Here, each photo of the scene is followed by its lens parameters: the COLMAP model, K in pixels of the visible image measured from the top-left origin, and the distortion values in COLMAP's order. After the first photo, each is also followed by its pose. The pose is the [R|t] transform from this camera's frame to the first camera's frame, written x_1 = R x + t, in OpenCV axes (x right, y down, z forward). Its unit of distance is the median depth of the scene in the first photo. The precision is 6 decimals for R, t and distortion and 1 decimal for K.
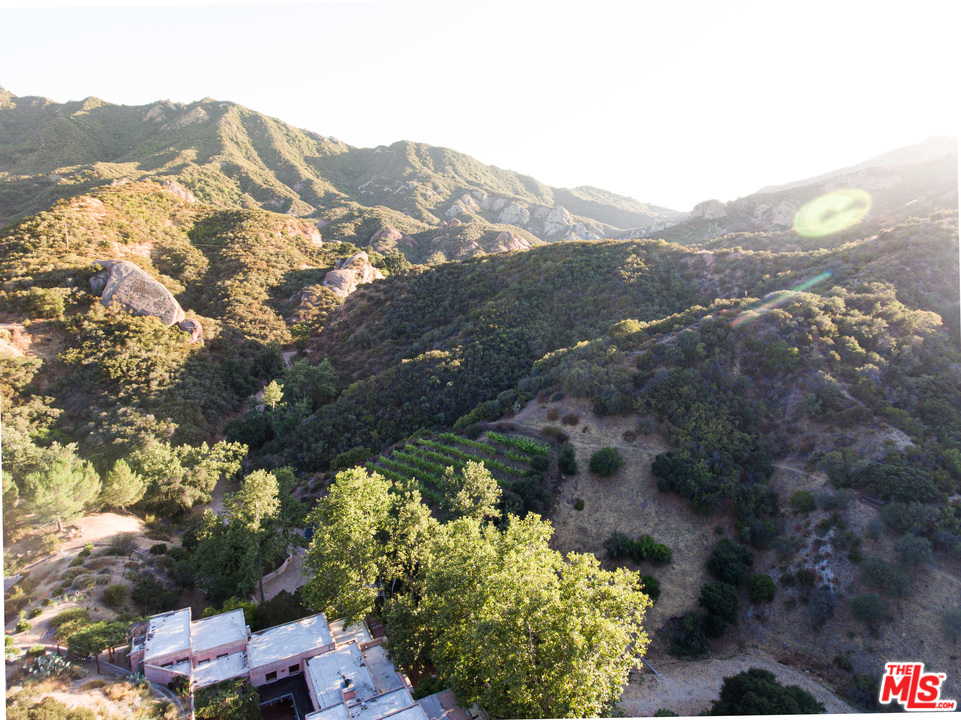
lens RADIAL K [[541.3, 0, 487.7], [0, 541.3, 358.6], [0, 0, 1]] dist [0.000674, -0.000026]
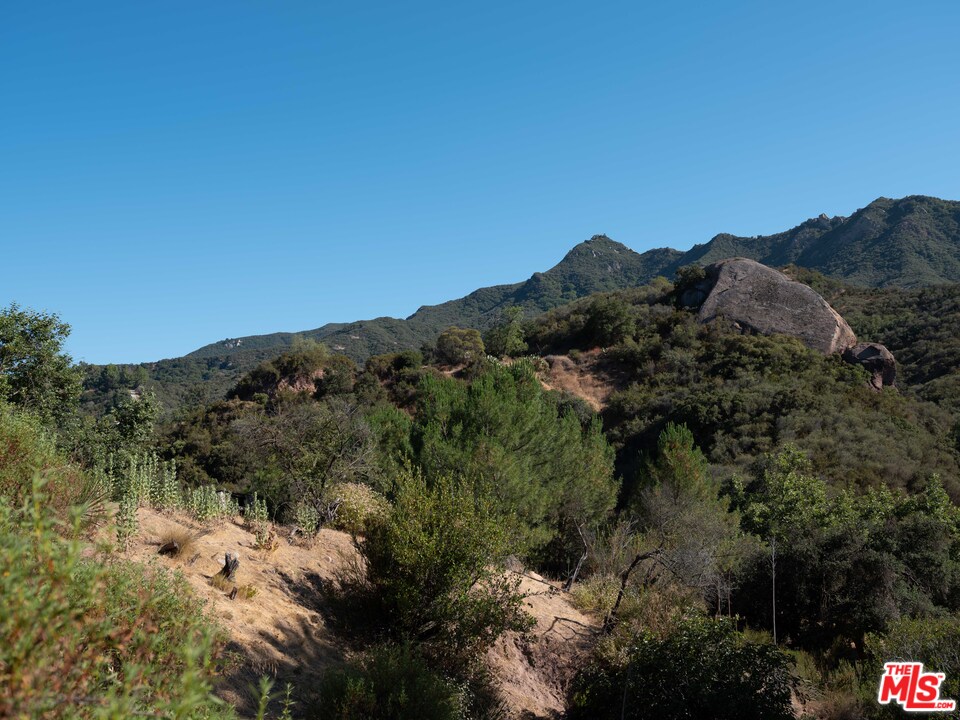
lens RADIAL K [[974.5, 0, 477.7], [0, 974.5, 362.9], [0, 0, 1]] dist [-0.005872, 0.000000]
pose [[0.655003, -0.108536, -0.747791, -0.097217], [-0.110187, 0.965333, -0.236625, 0.083184], [0.747550, 0.237387, 0.620336, 0.161834]]
